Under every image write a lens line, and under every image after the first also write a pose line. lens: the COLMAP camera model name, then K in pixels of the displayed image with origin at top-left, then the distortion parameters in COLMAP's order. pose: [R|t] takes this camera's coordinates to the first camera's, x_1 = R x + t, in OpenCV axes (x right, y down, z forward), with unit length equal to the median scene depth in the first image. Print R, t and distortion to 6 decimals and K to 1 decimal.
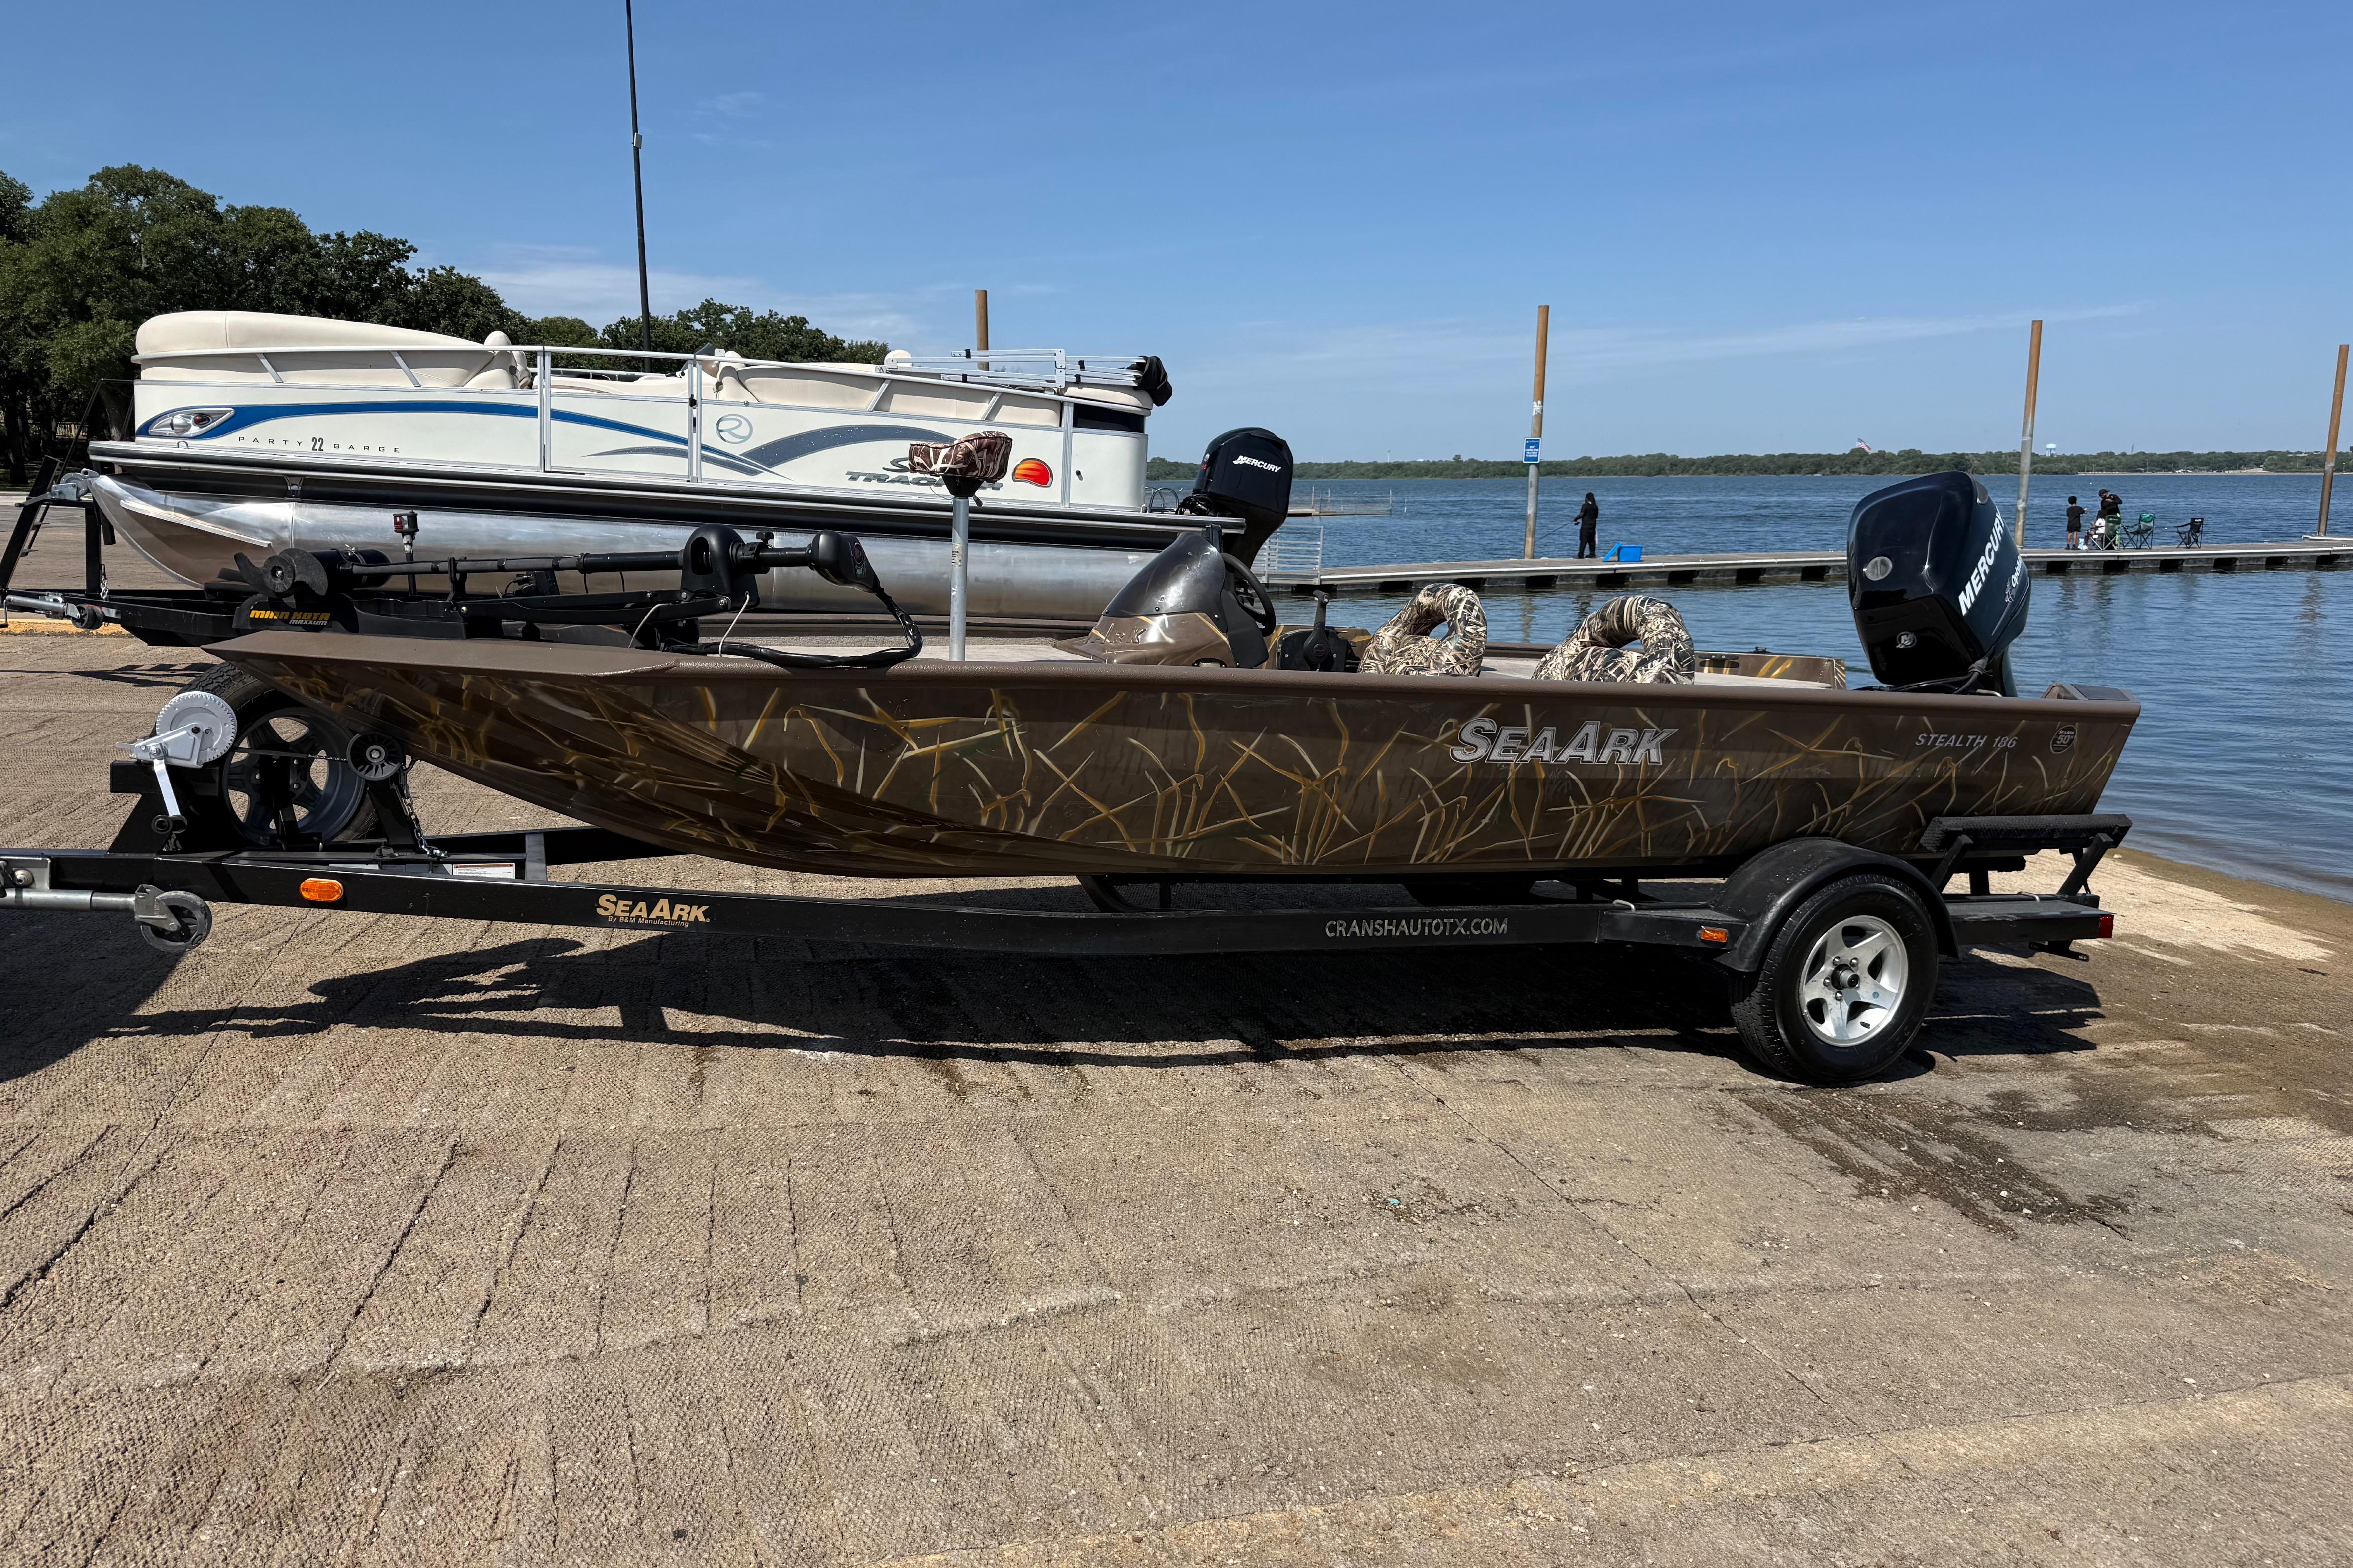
lens RADIAL K [[1621.1, 0, 1166.2], [0, 1621.1, 775.6], [0, 0, 1]] dist [0.149190, -0.258914]
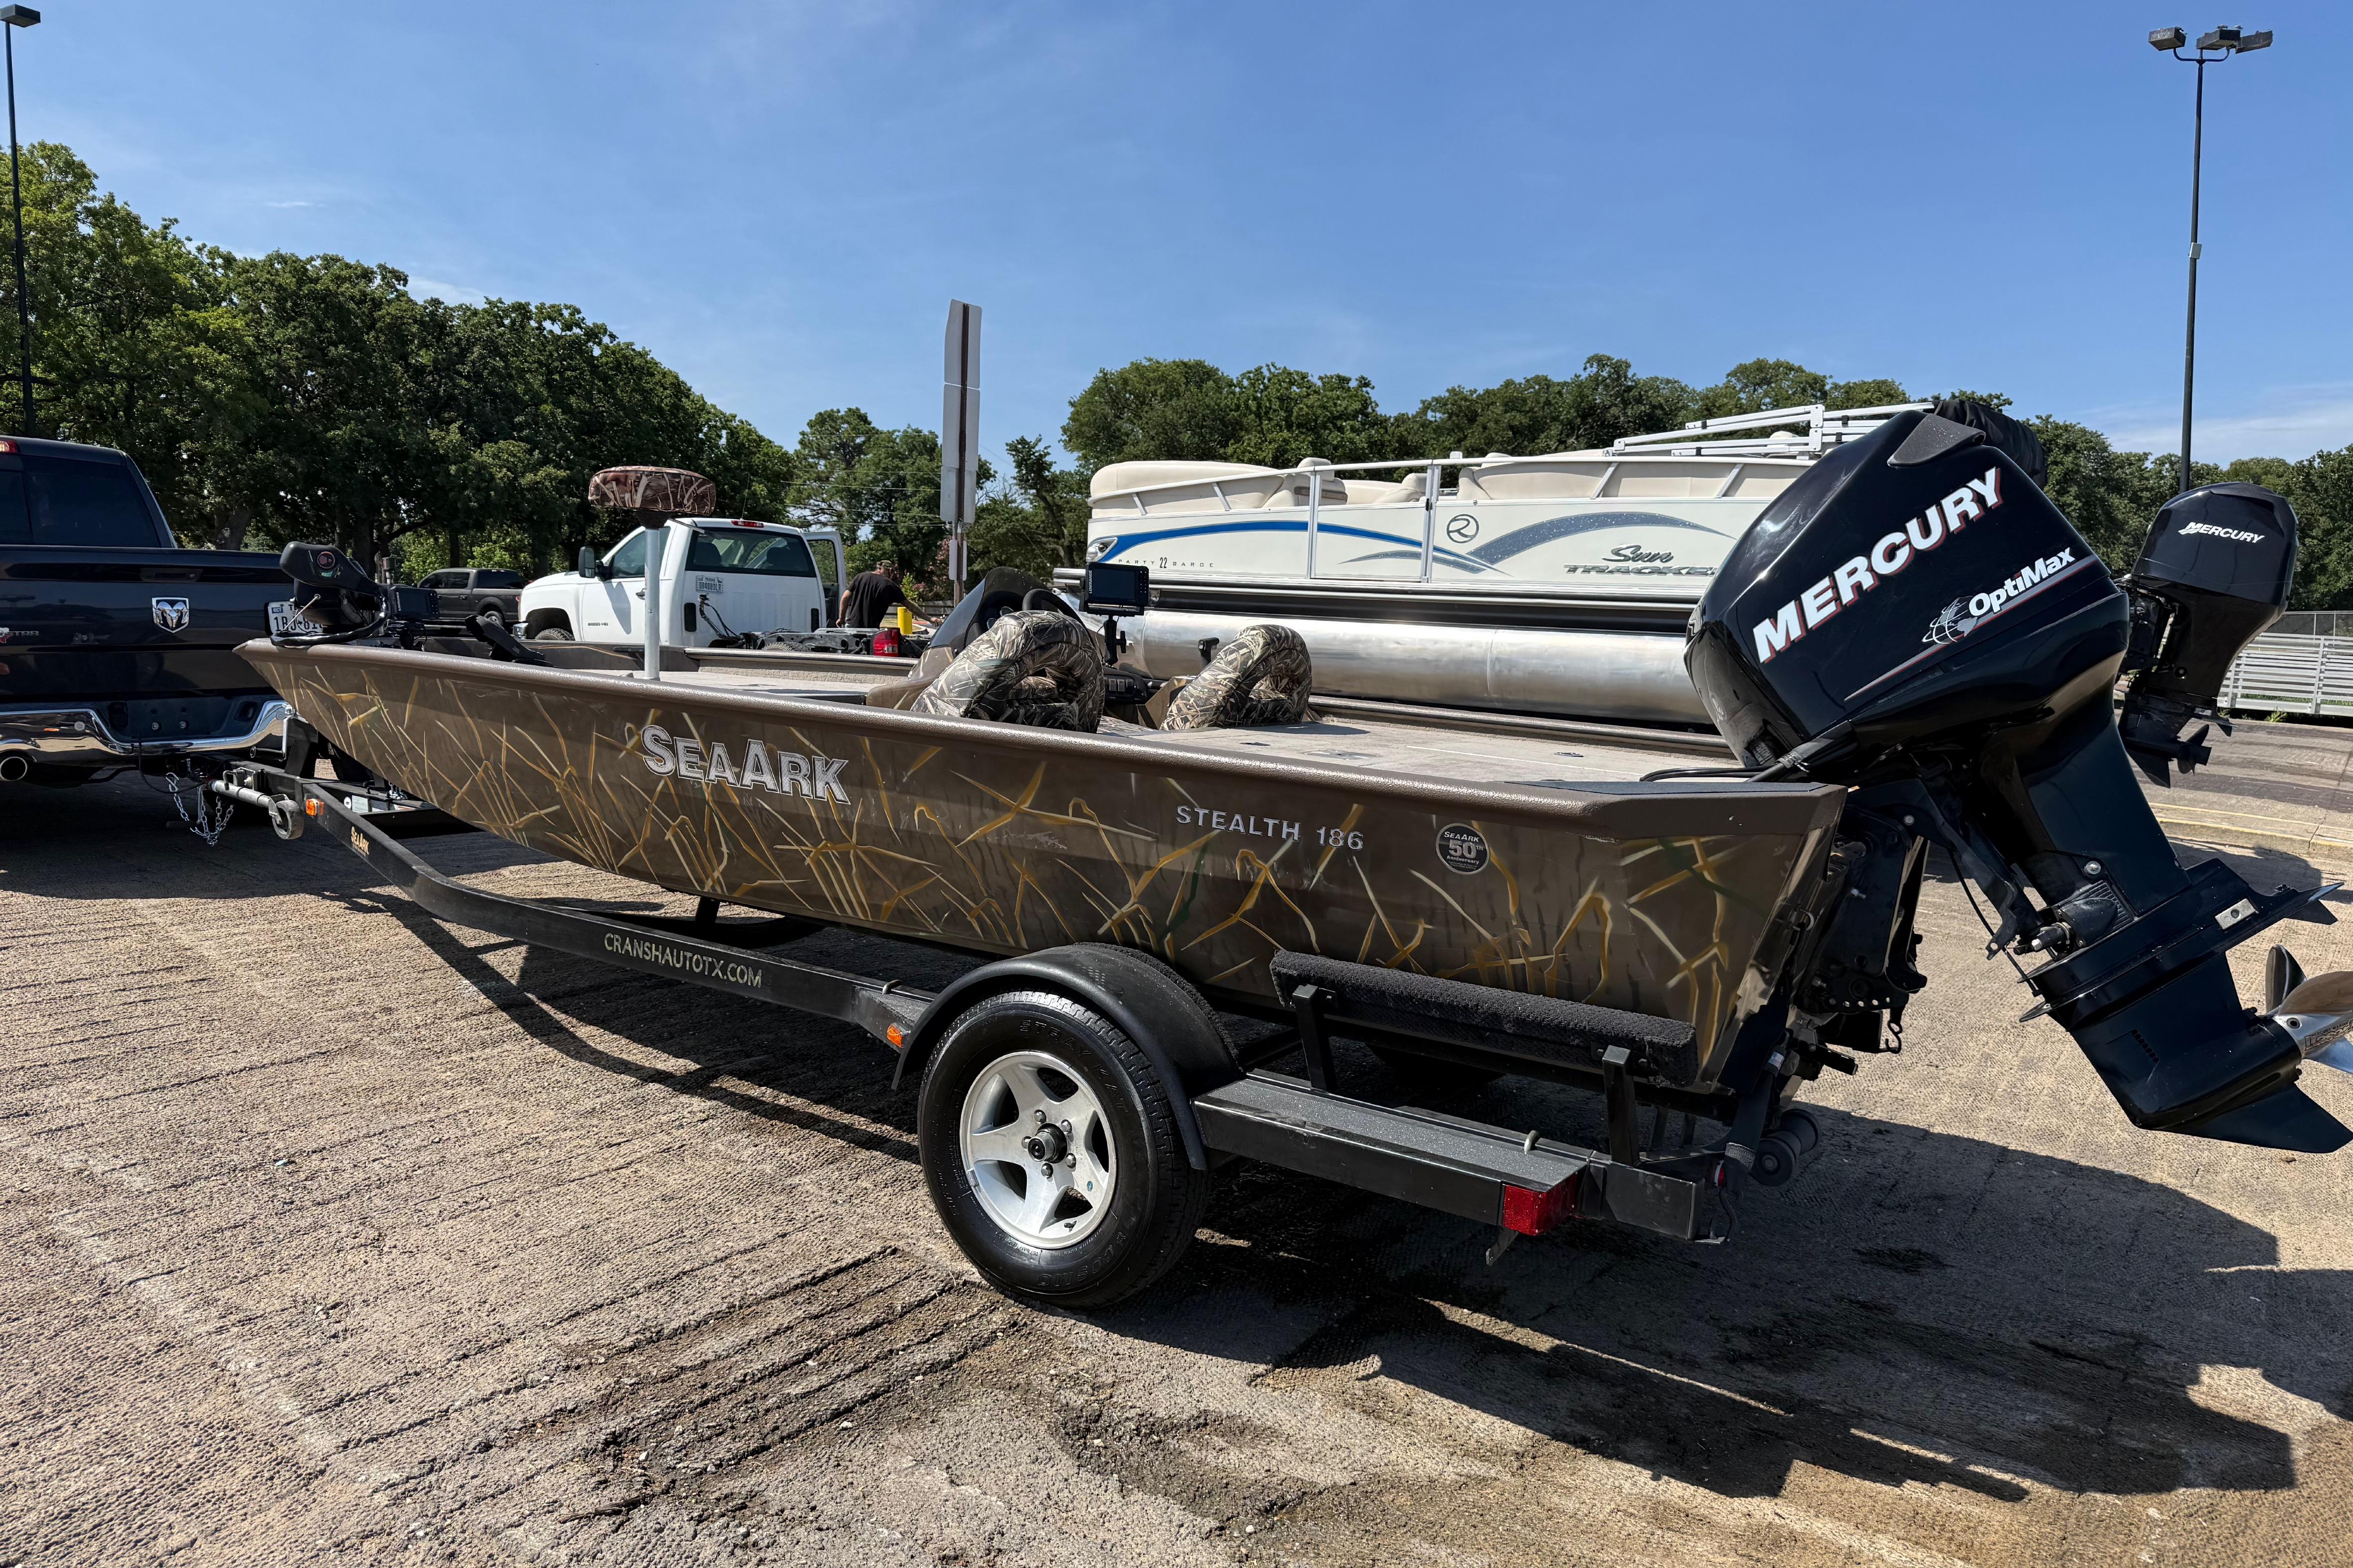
lens RADIAL K [[1642.2, 0, 1167.7], [0, 1642.2, 782.5], [0, 0, 1]] dist [0.104400, -0.155550]
pose [[0.588630, 0.060725, -0.806119, 1.000061], [-0.135812, 0.990430, -0.024561, -0.017952], [0.796913, 0.123938, 0.591244, 0.622227]]
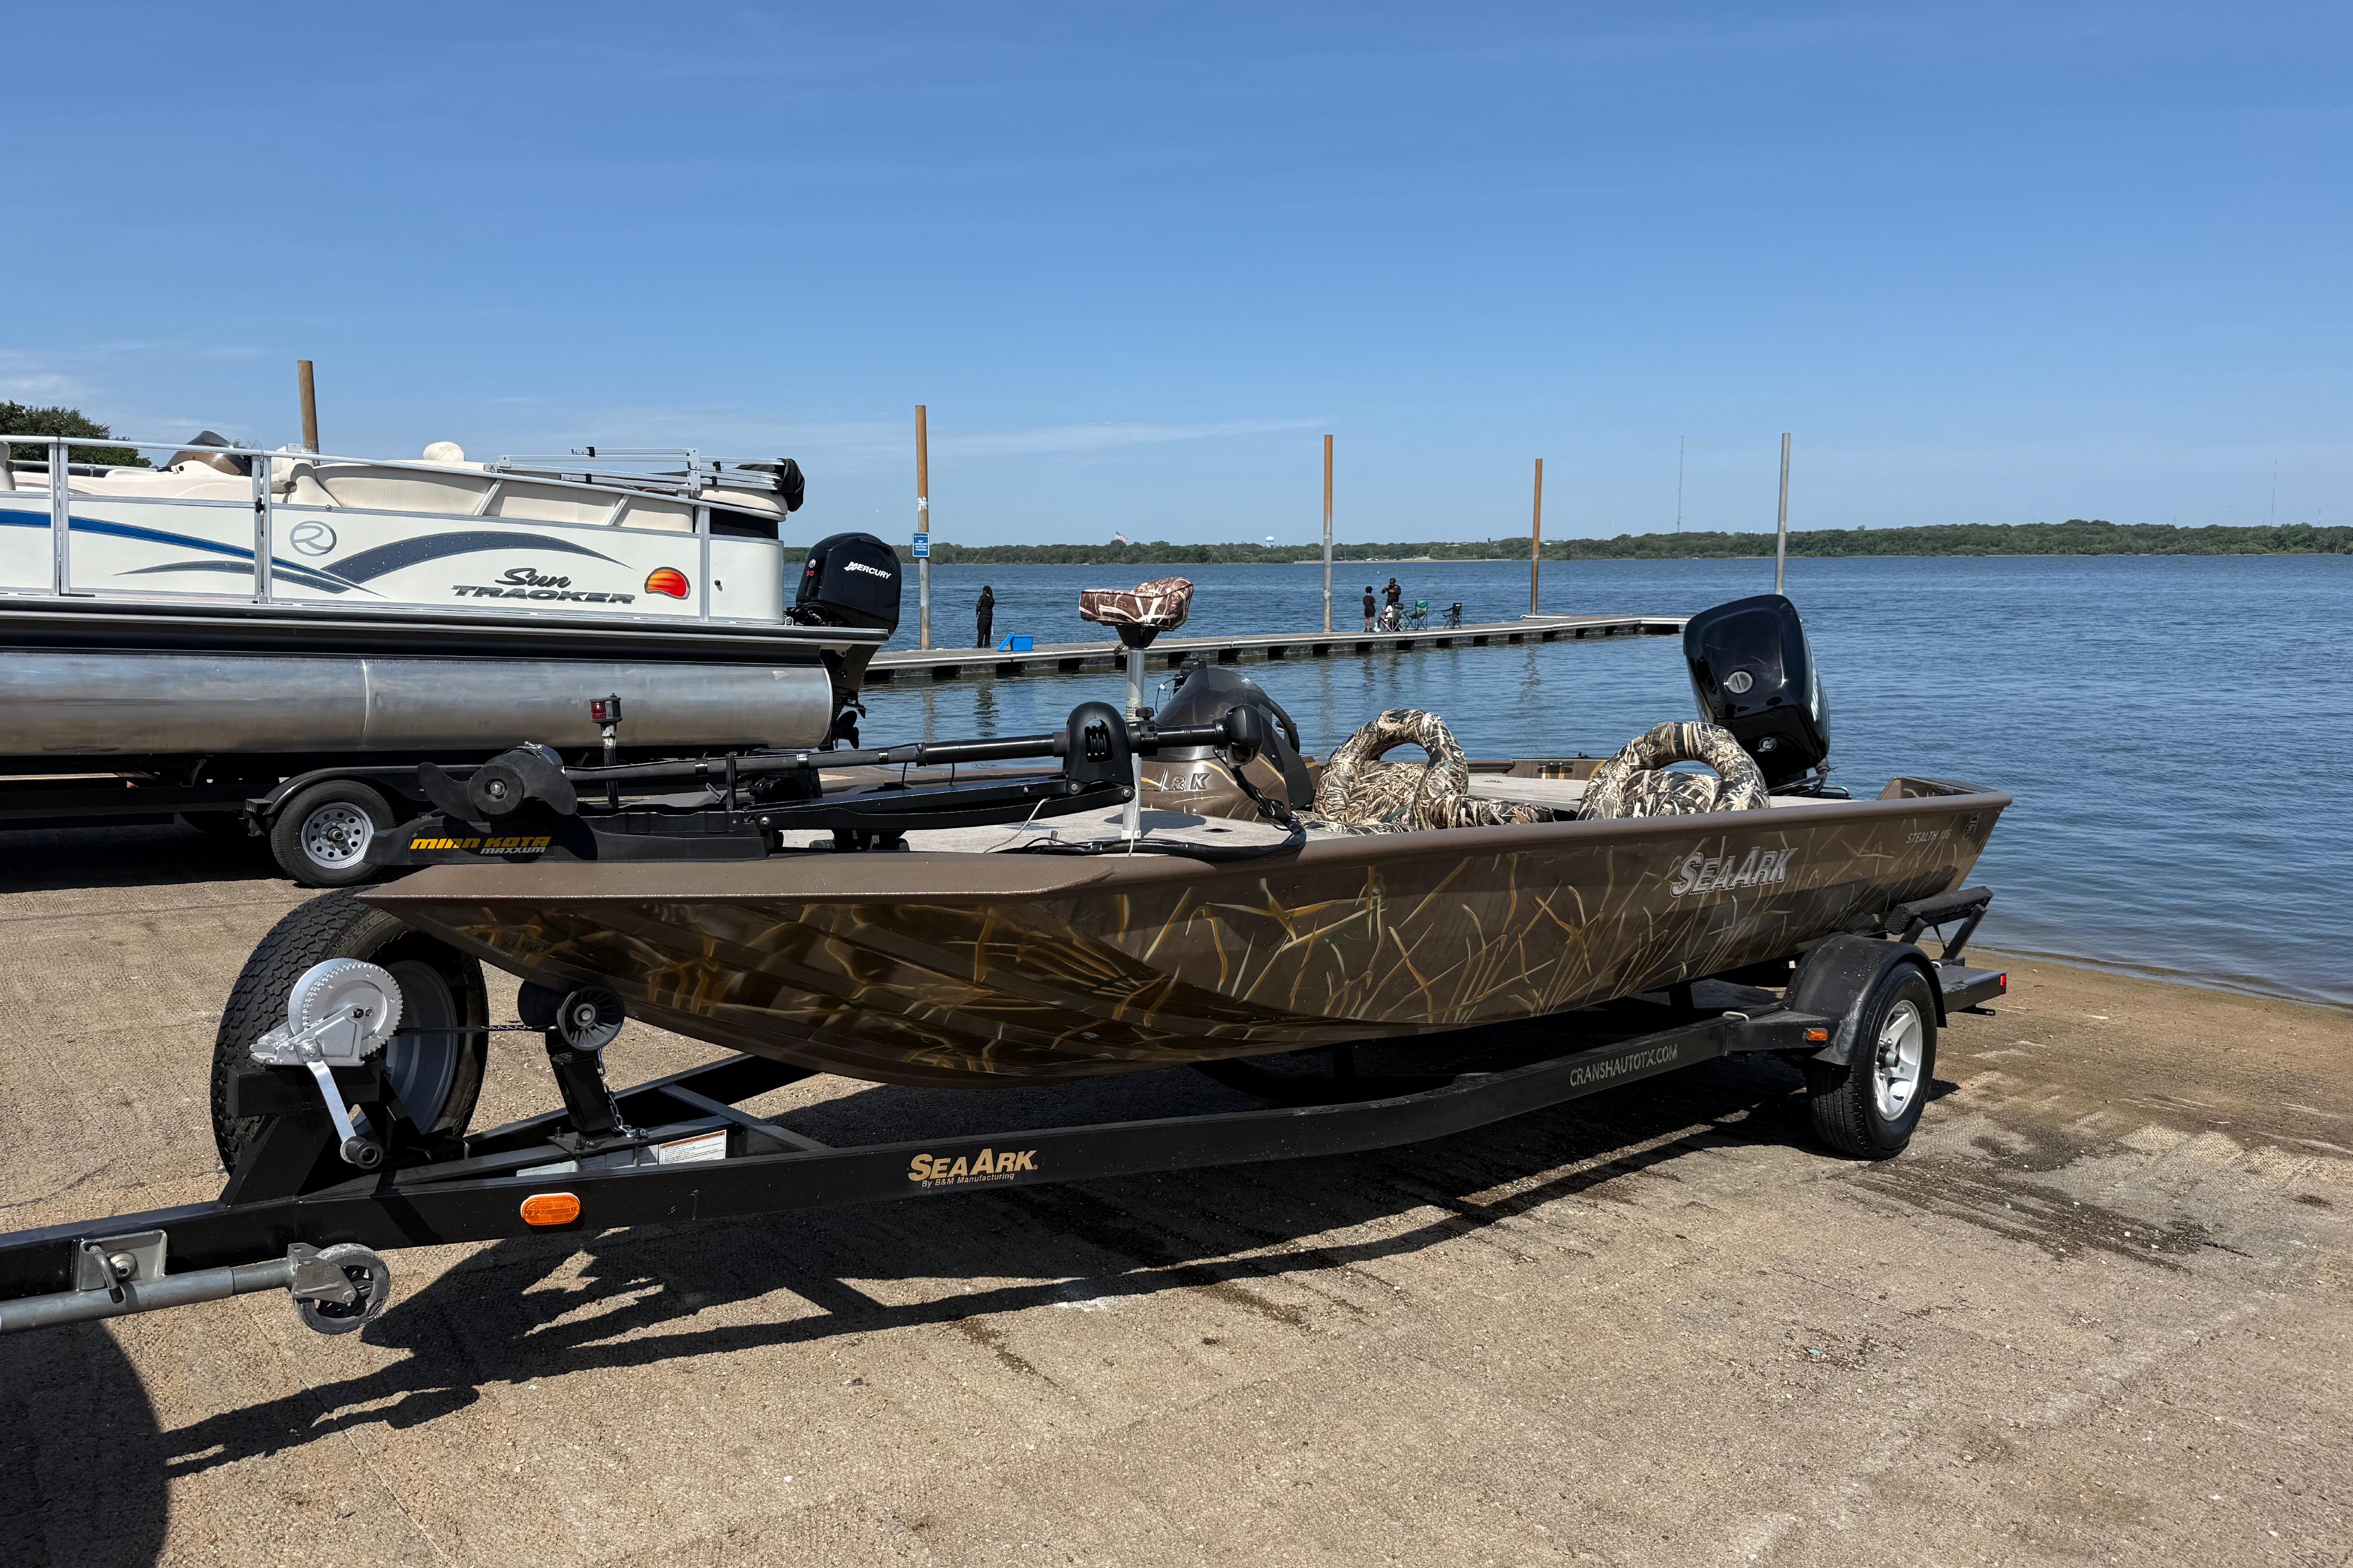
lens RADIAL K [[1621.5, 0, 1174.2], [0, 1621.5, 778.6], [0, 0, 1]] dist [0.148299, -0.243016]
pose [[0.912118, -0.057943, 0.405813, -0.470457], [0.077902, 0.996421, -0.032824, -0.066199], [-0.402459, 0.061553, 0.913366, 0.170691]]
